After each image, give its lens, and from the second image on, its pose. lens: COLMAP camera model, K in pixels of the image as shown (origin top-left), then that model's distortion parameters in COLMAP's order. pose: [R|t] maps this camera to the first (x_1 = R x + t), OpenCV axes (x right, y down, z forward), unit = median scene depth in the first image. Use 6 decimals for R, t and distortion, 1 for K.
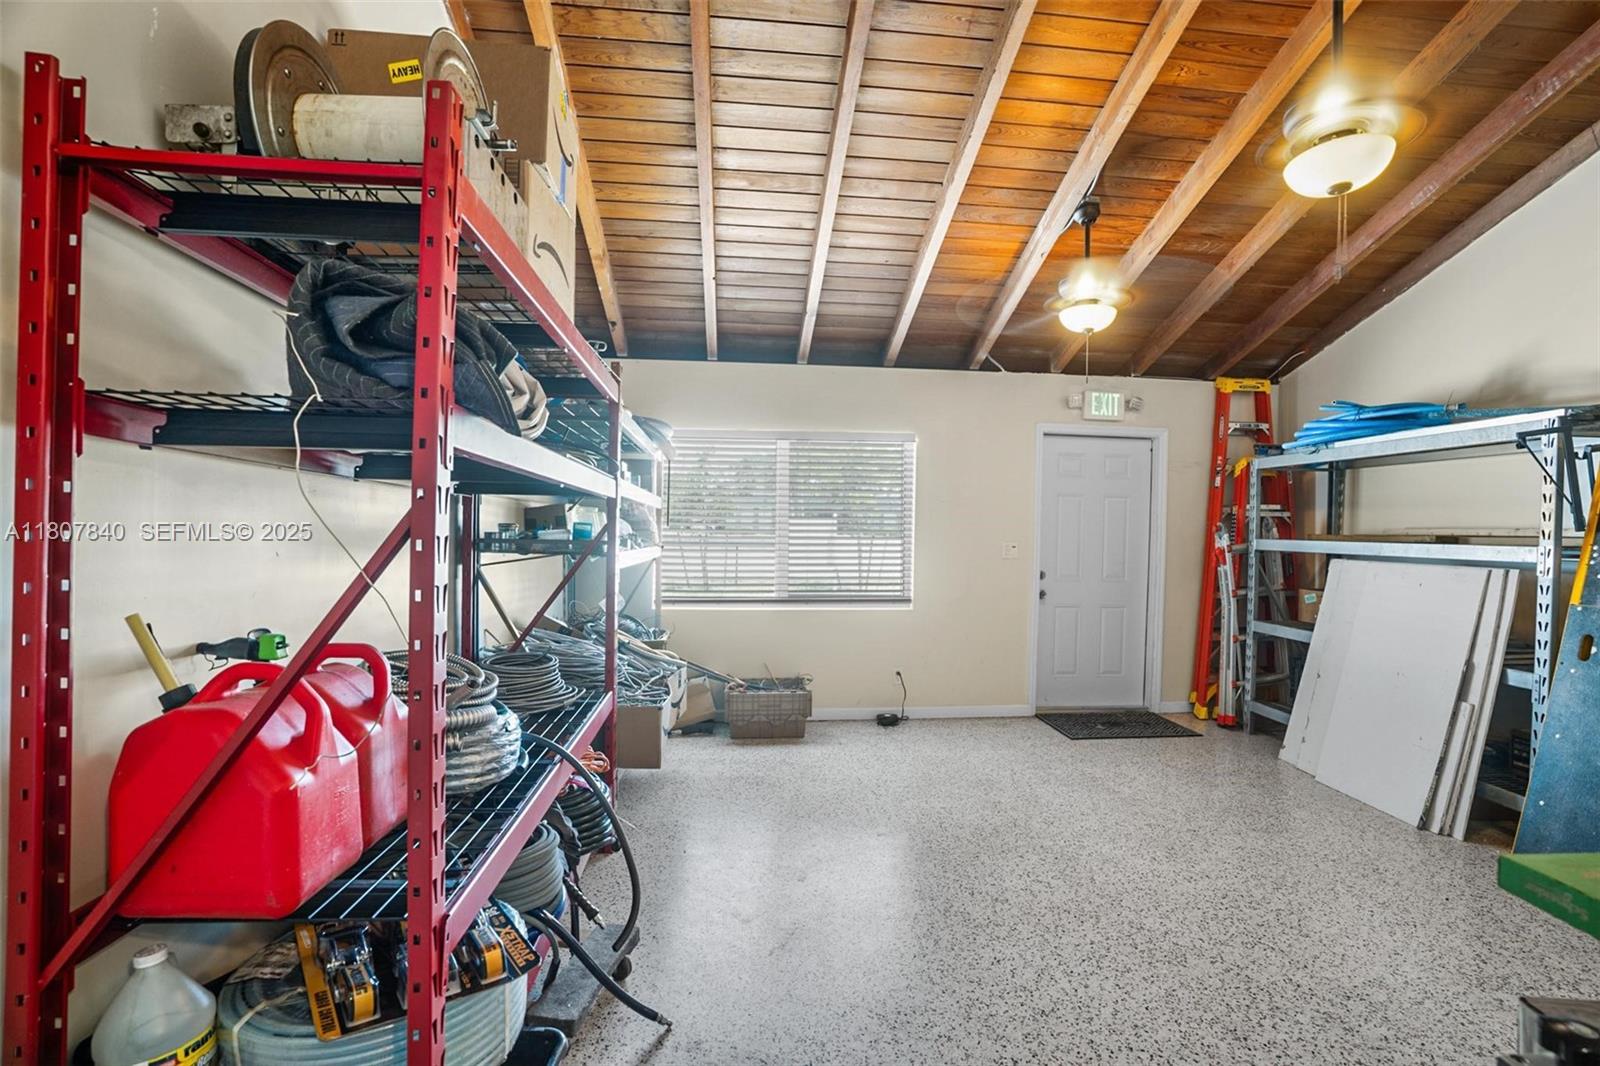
lens RADIAL K [[748.8, 0, 809.7], [0, 748.8, 520.0], [0, 0, 1]] dist [-0.038422, 0.001691]
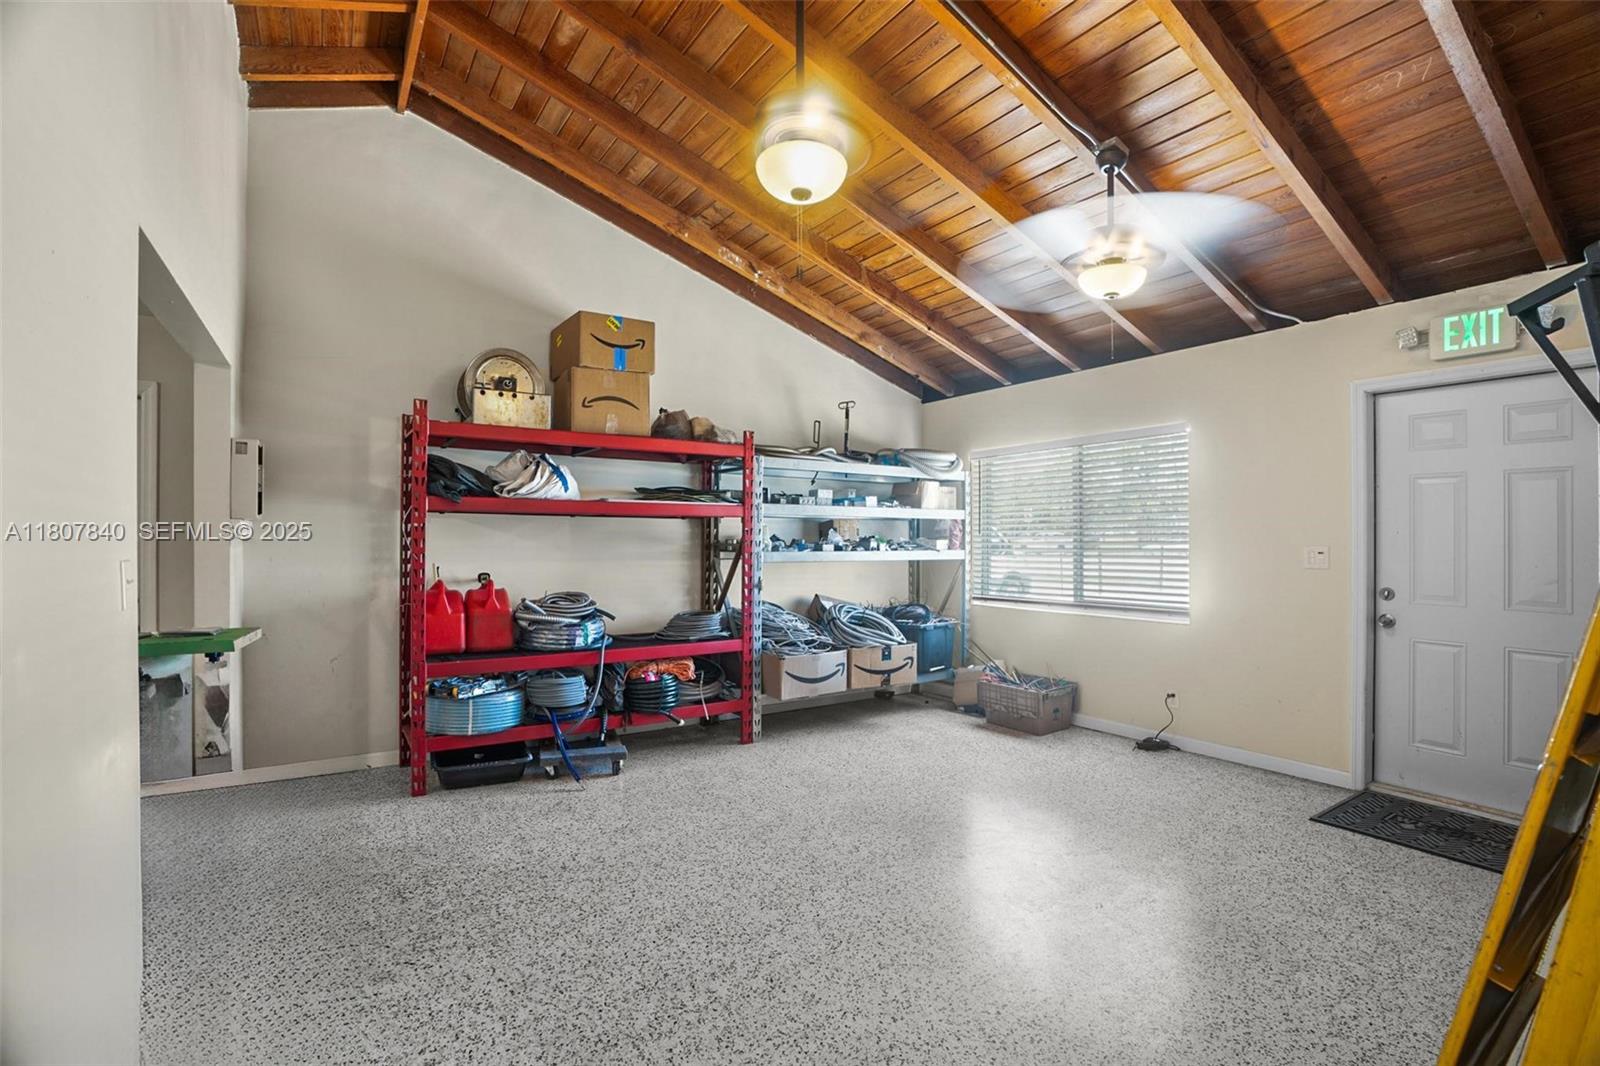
lens RADIAL K [[748.8, 0, 809.7], [0, 748.8, 520.0], [0, 0, 1]] dist [-0.038422, 0.001691]
pose [[0.480220, -0.025569, -0.876775, 0.709378], [0.024229, 0.999580, -0.015880, 0.002476], [0.876813, -0.013618, 0.480638, 0.220542]]
